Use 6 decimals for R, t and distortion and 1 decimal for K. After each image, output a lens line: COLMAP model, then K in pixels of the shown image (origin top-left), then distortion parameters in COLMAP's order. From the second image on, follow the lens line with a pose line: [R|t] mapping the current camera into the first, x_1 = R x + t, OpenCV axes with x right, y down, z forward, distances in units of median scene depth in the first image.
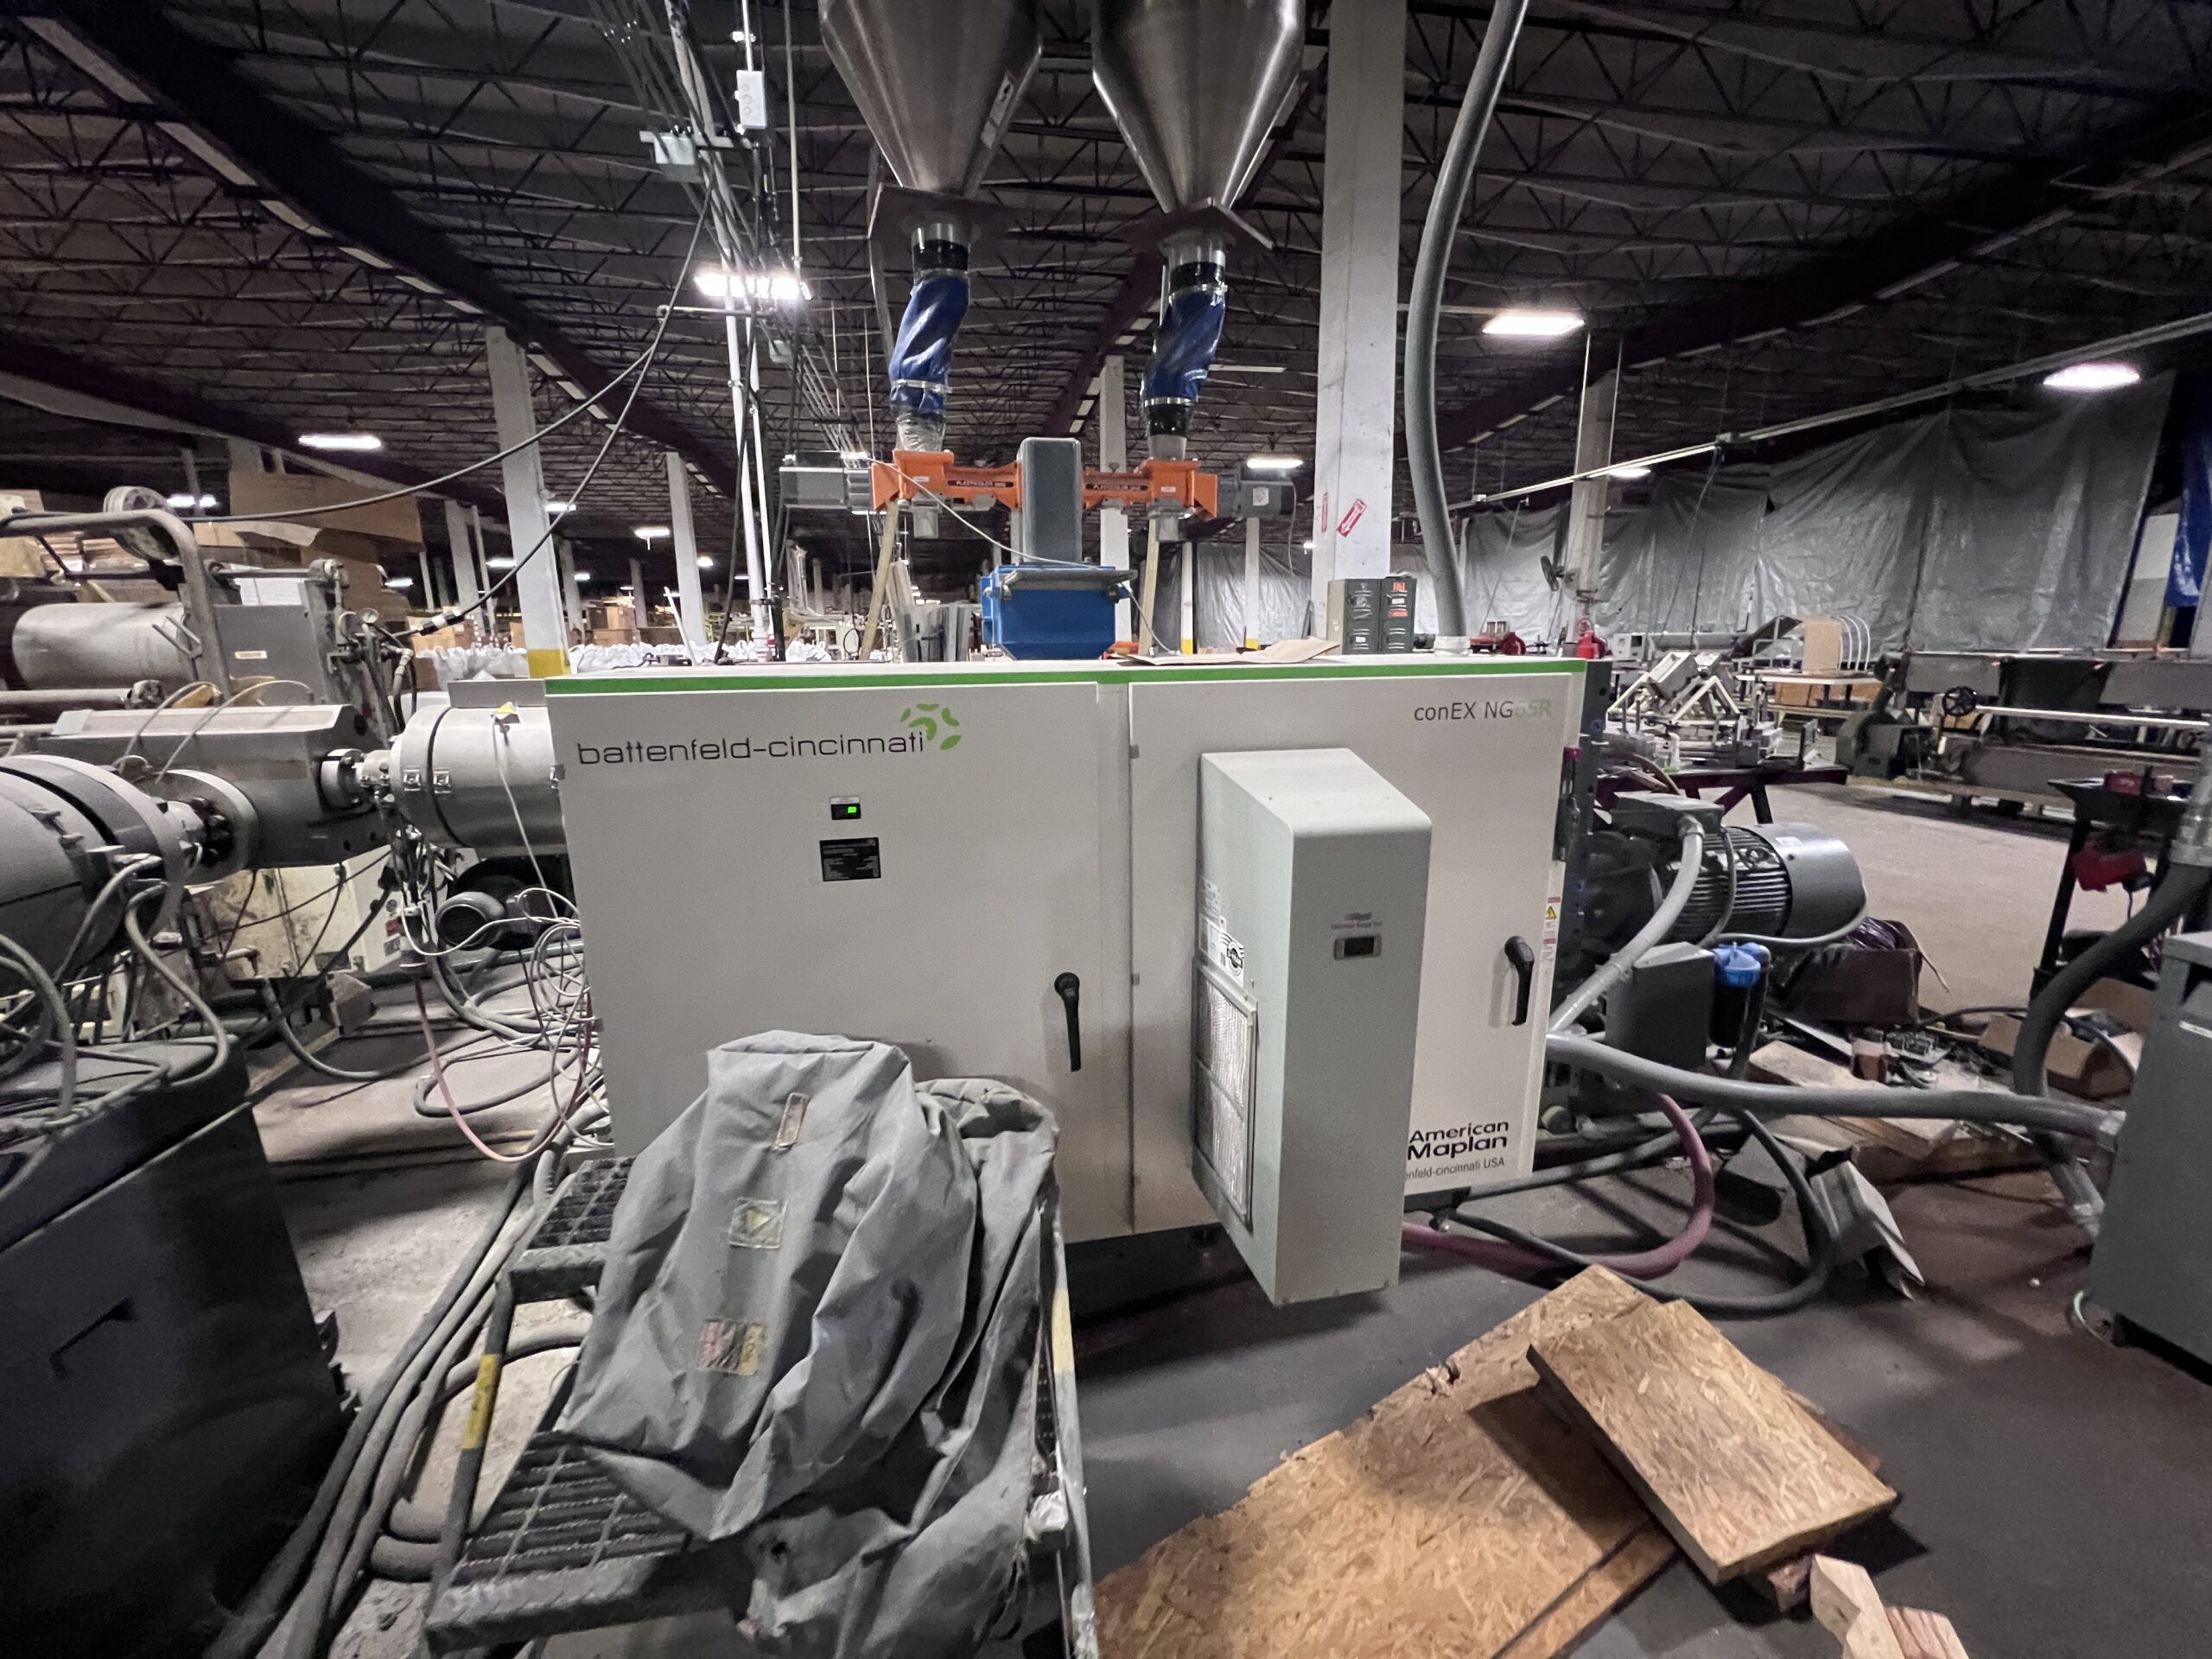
lens RADIAL K [[868.3, 0, 1104.5], [0, 868.3, 831.2], [0, 0, 1]] dist [-0.000616, 0.000220]
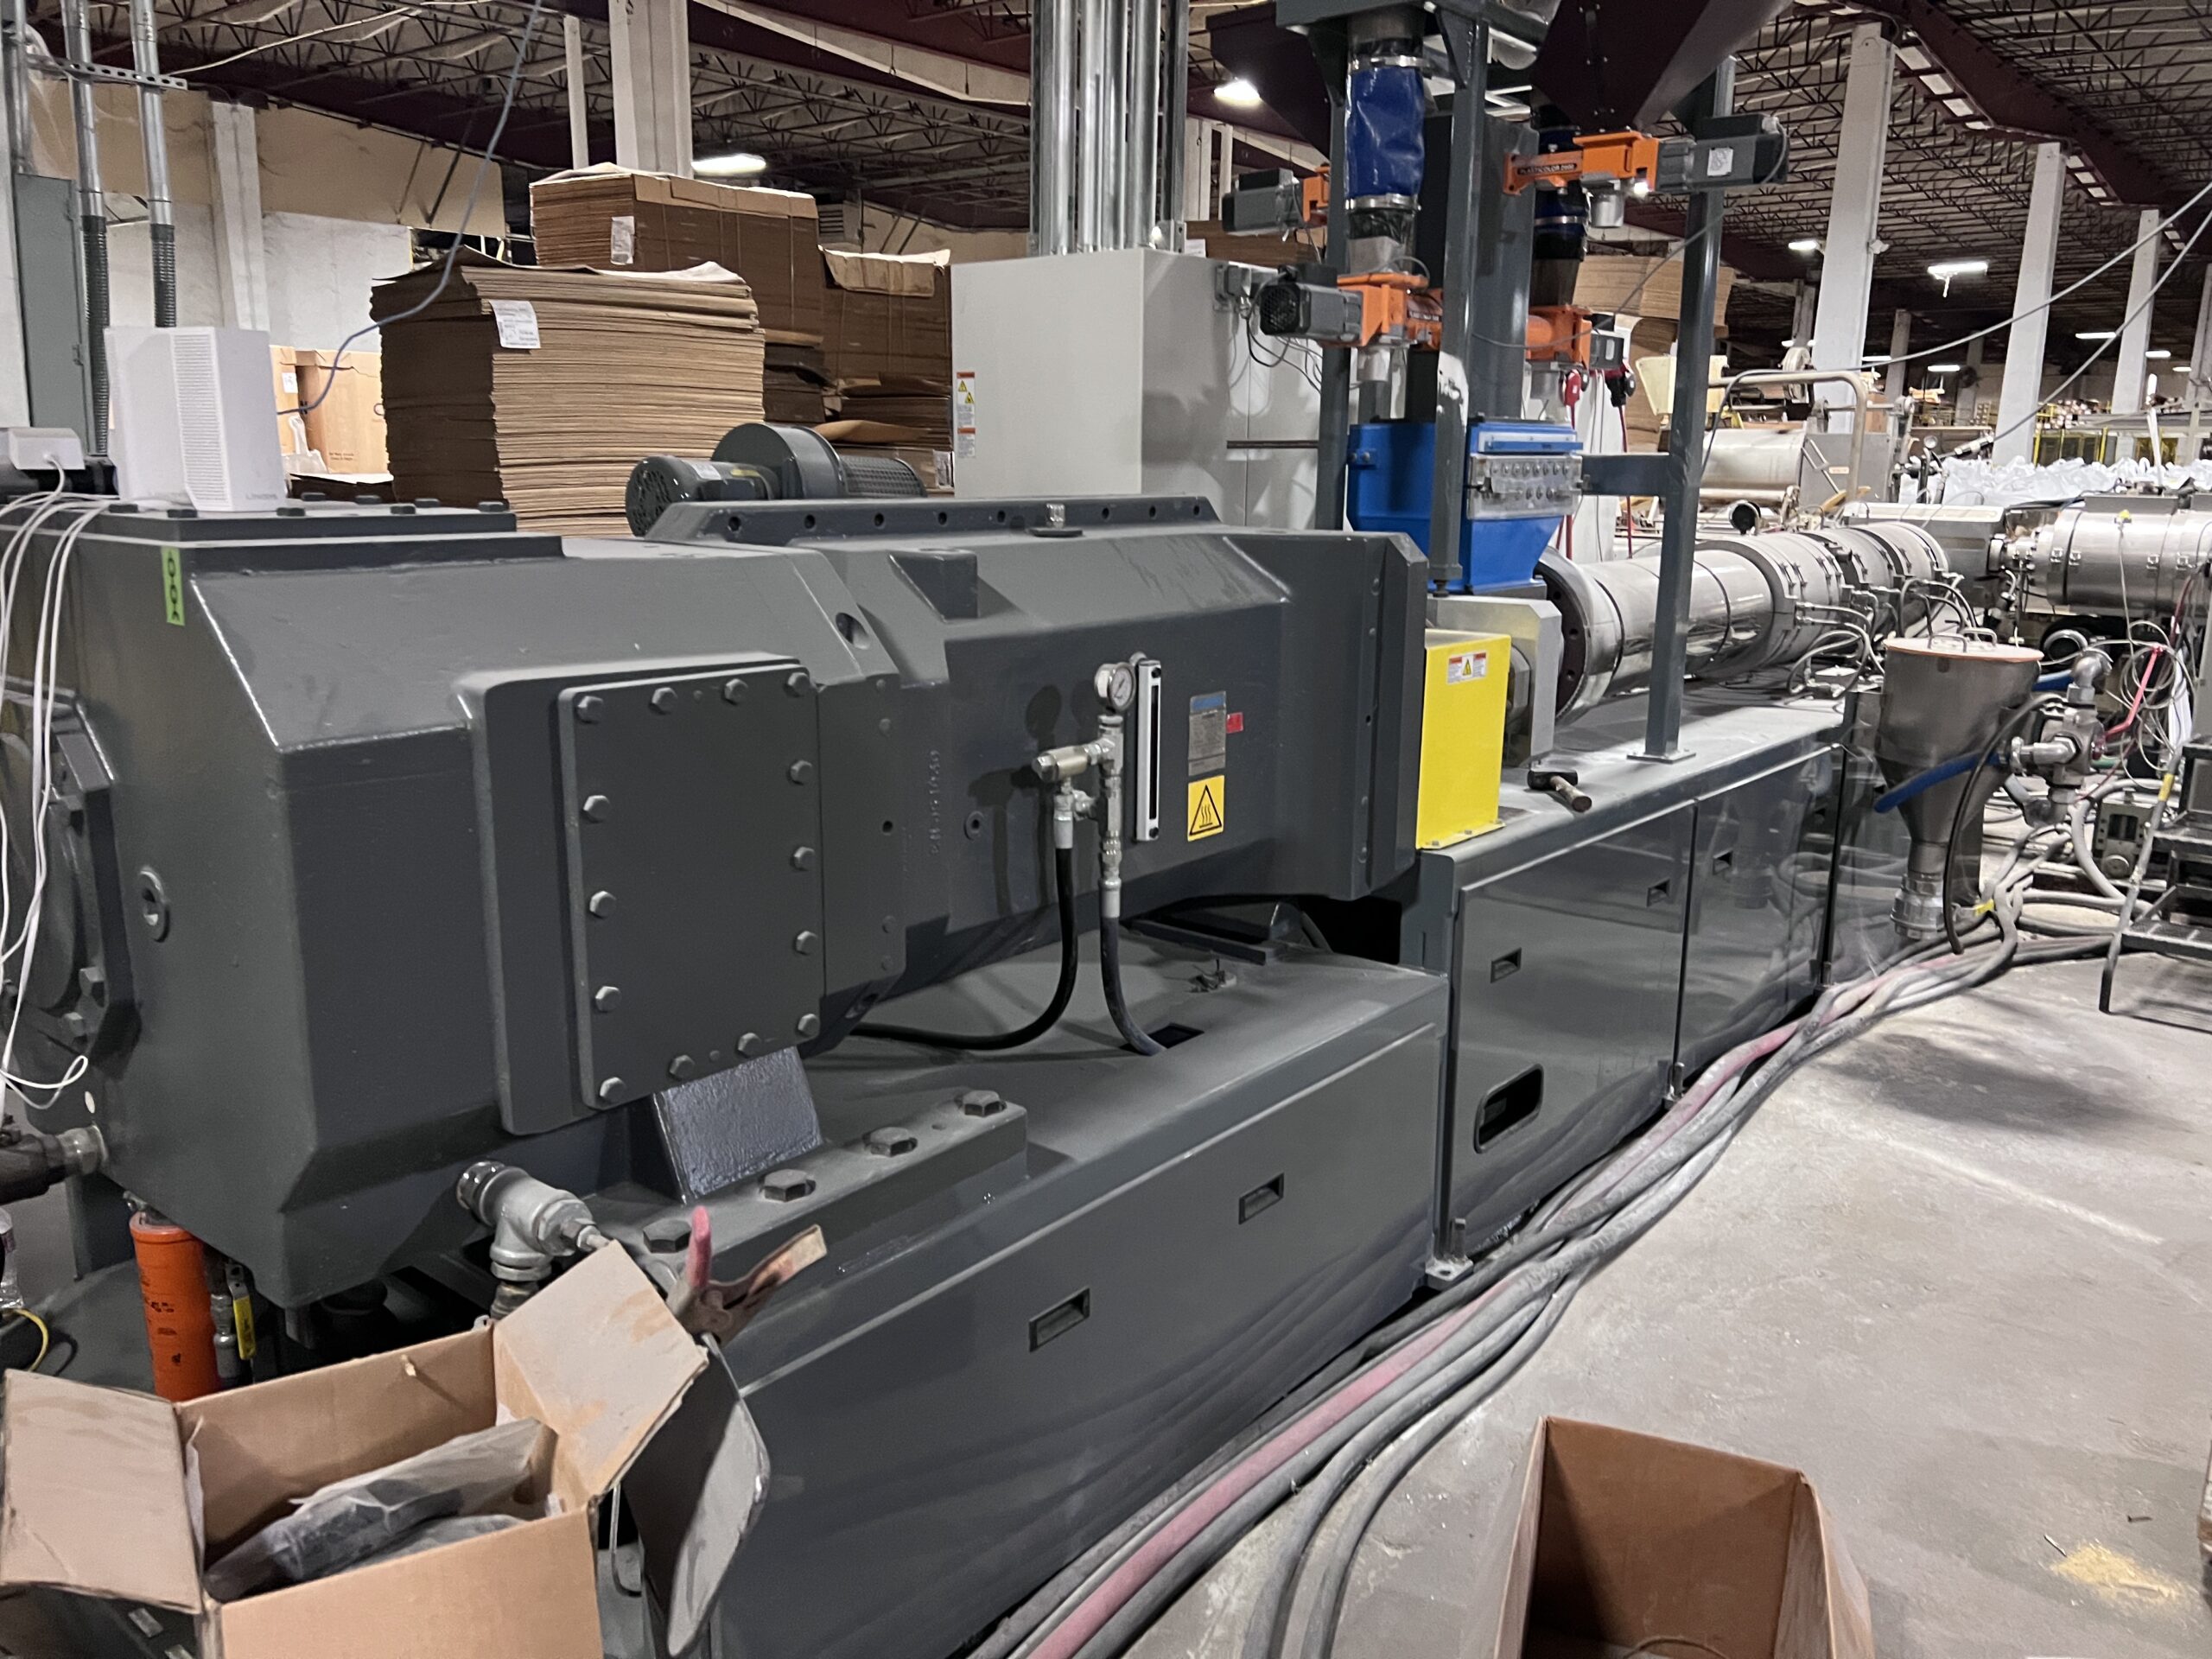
lens RADIAL K [[1634.7, 0, 1106.0], [0, 1634.7, 829.5], [0, 0, 1]] dist [0.055265, -0.063696]
pose [[0.631430, 0.193082, -0.751010, 0.392973], [-0.185105, 0.978036, 0.095818, 0.375534], [0.753016, 0.078513, 0.653301, -1.826098]]
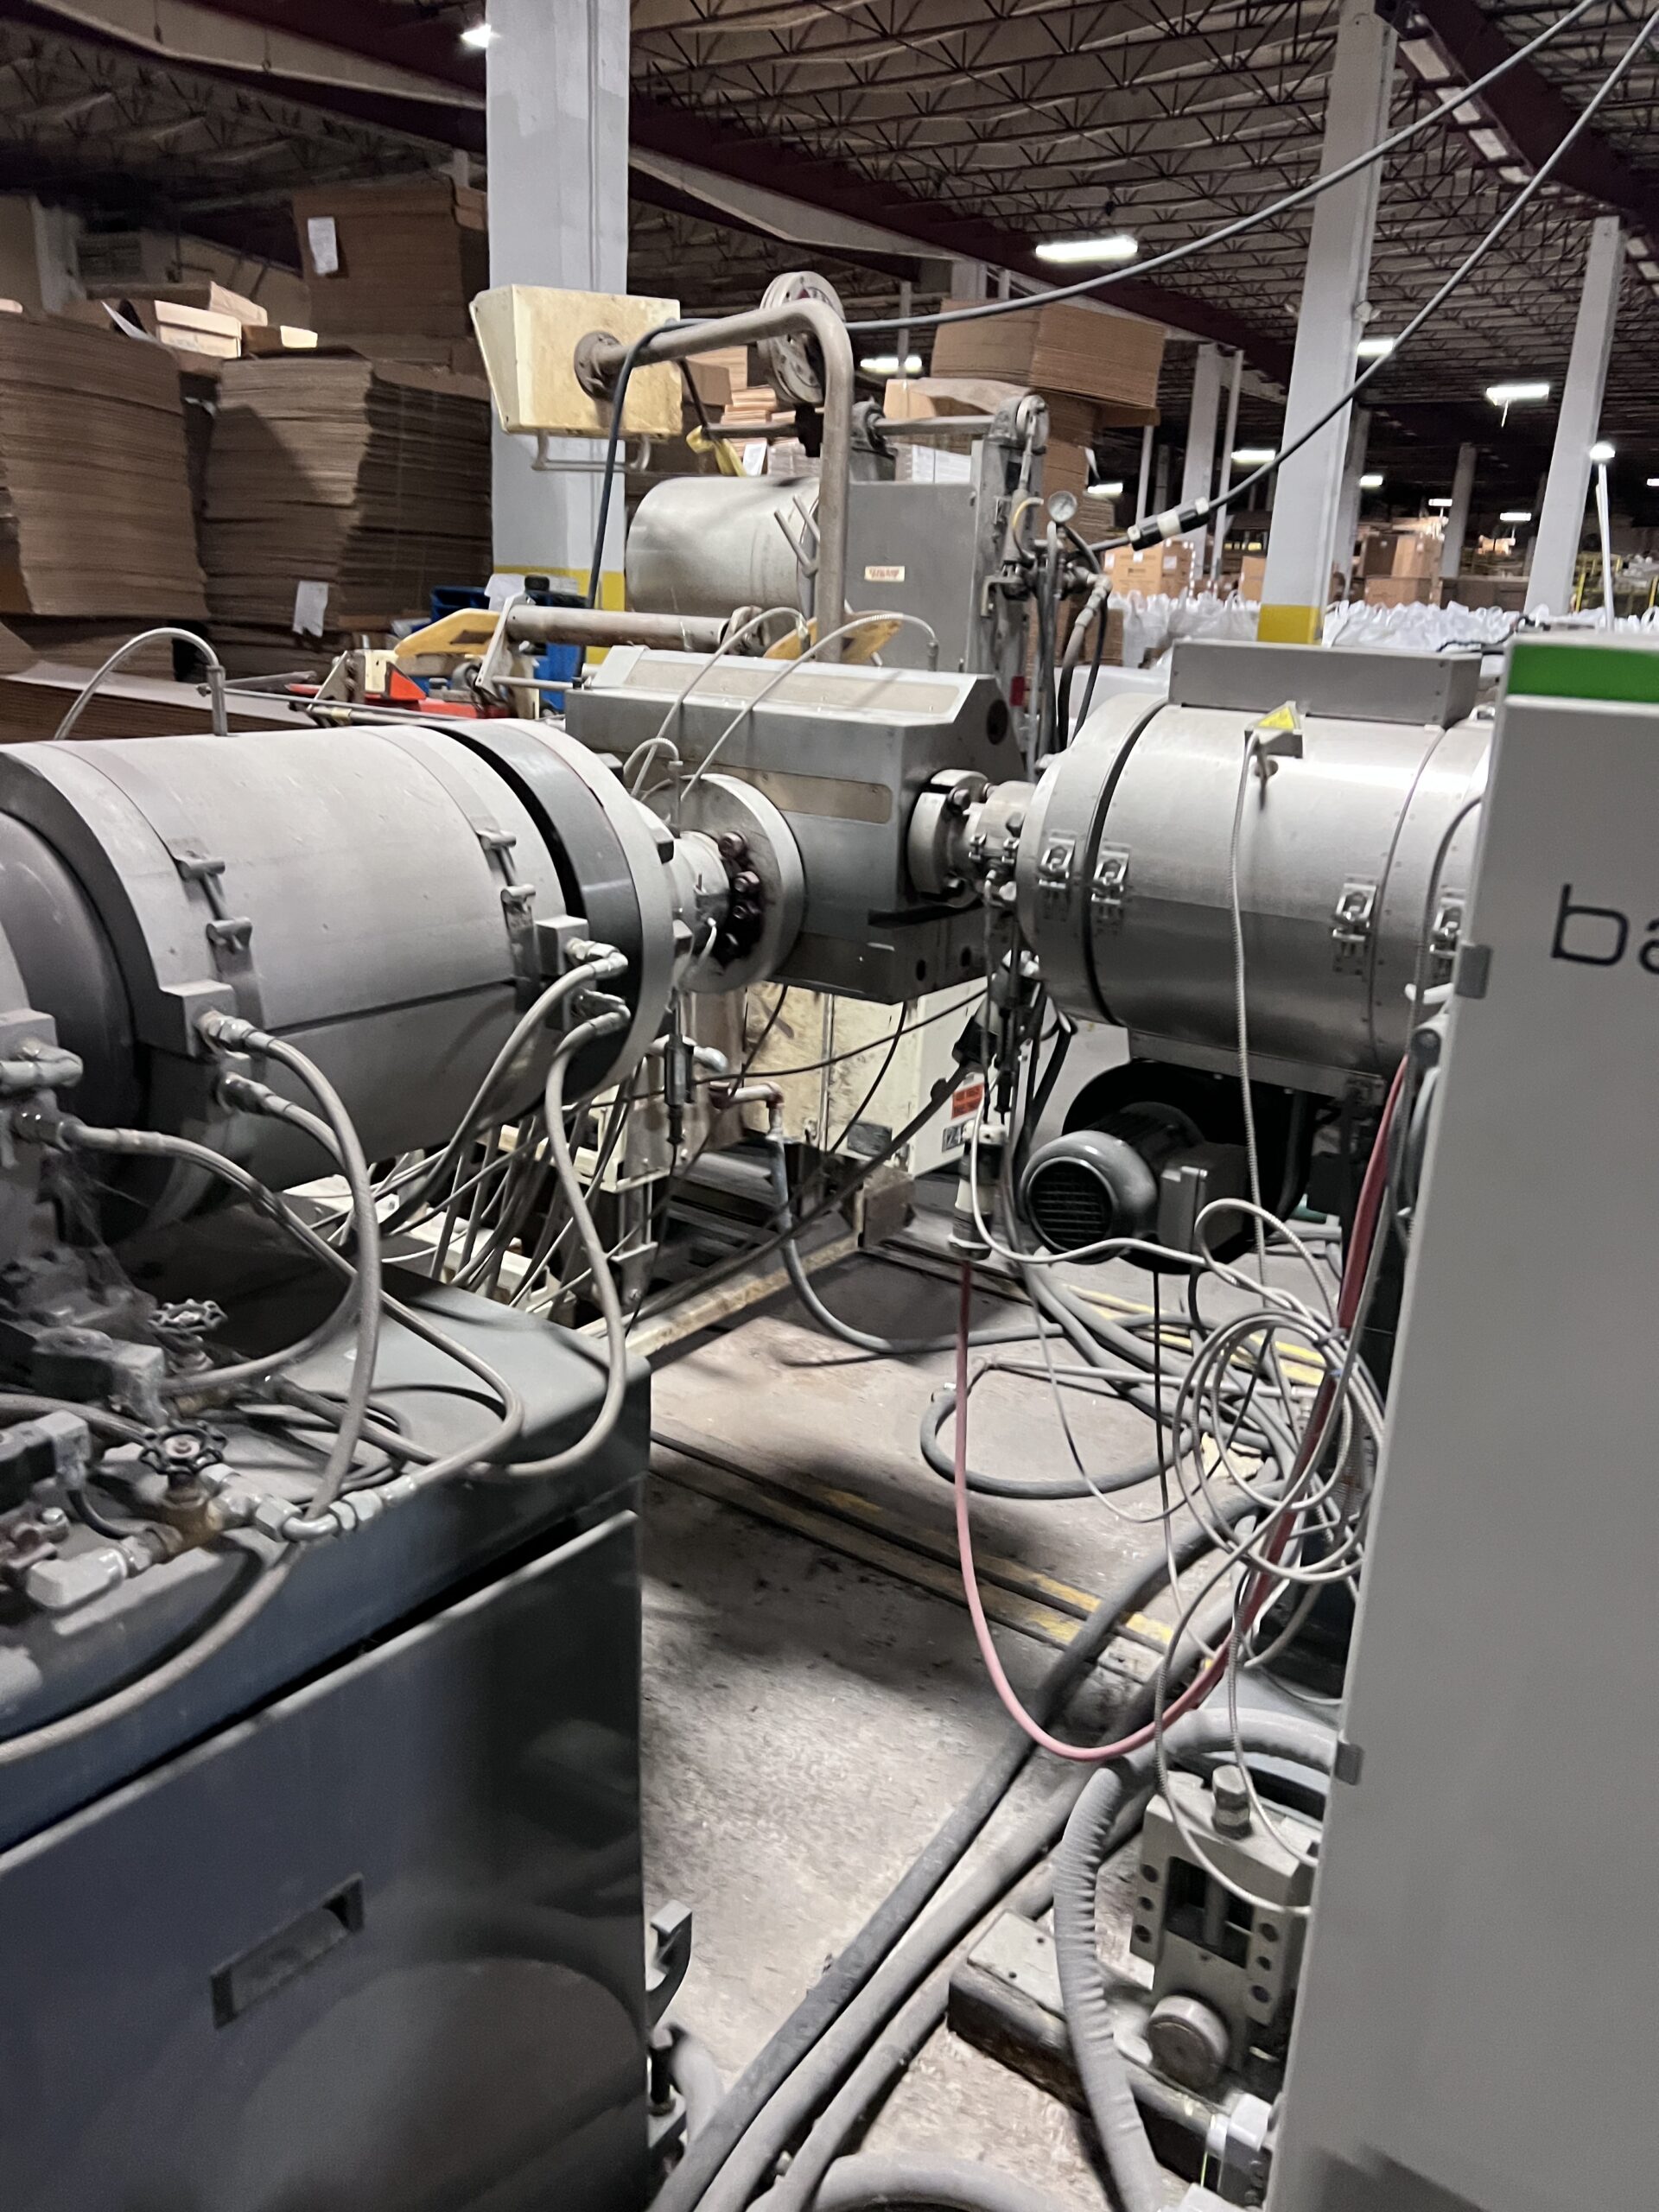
lens RADIAL K [[1634.7, 0, 847.9], [0, 1634.7, 1117.5], [0, 0, 1]] dist [0.055265, -0.063696]
pose [[0.690876, 0.262983, -0.673447, -0.221043], [-0.207433, 0.964436, 0.163814, -0.038330], [0.692576, 0.026520, 0.720857, 0.263940]]
